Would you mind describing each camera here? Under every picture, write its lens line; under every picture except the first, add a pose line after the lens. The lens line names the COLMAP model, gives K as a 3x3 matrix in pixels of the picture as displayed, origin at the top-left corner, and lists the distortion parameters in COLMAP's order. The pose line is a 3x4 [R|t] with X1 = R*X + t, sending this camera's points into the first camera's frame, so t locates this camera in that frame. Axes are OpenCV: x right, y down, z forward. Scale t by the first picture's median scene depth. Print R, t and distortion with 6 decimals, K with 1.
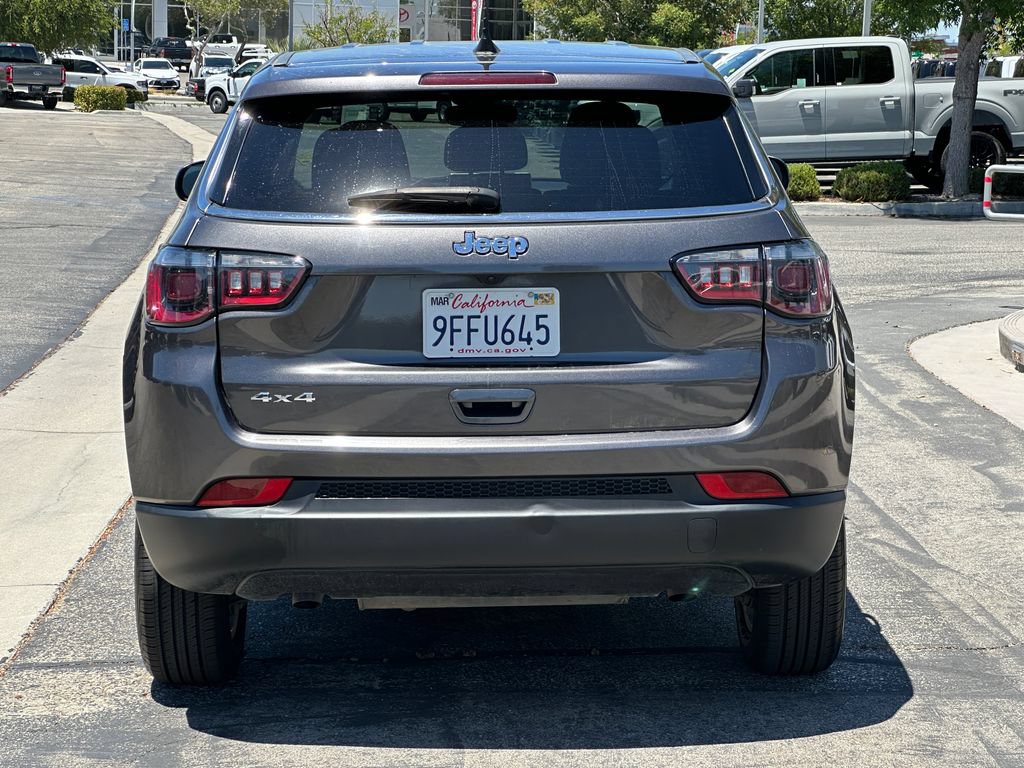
lens RADIAL K [[2099.6, 0, 512.8], [0, 2099.6, 380.1], [0, 0, 1]] dist [0.014593, 0.000000]
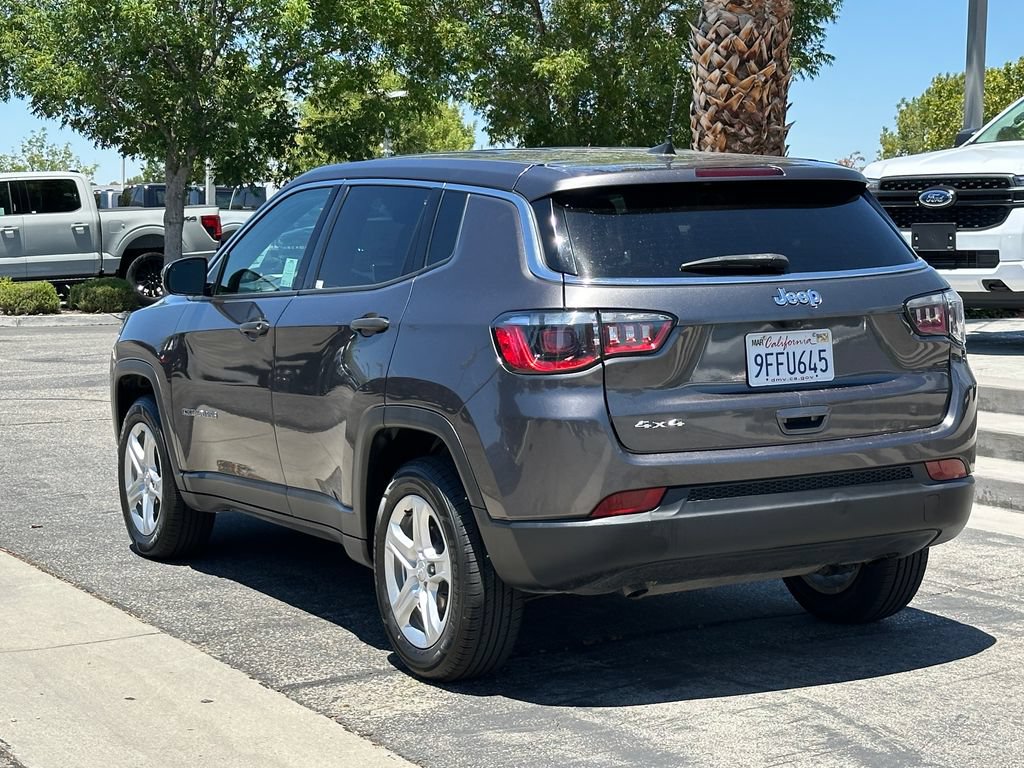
lens RADIAL K [[1805.7, 0, 509.6], [0, 1805.7, 381.4], [0, 0, 1]] dist [0.183695, 0.000000]
pose [[0.896556, -0.050980, 0.439987, -0.664867], [0.072604, 0.996833, -0.032445, 0.011497], [-0.436940, 0.061033, 0.897418, 0.063391]]
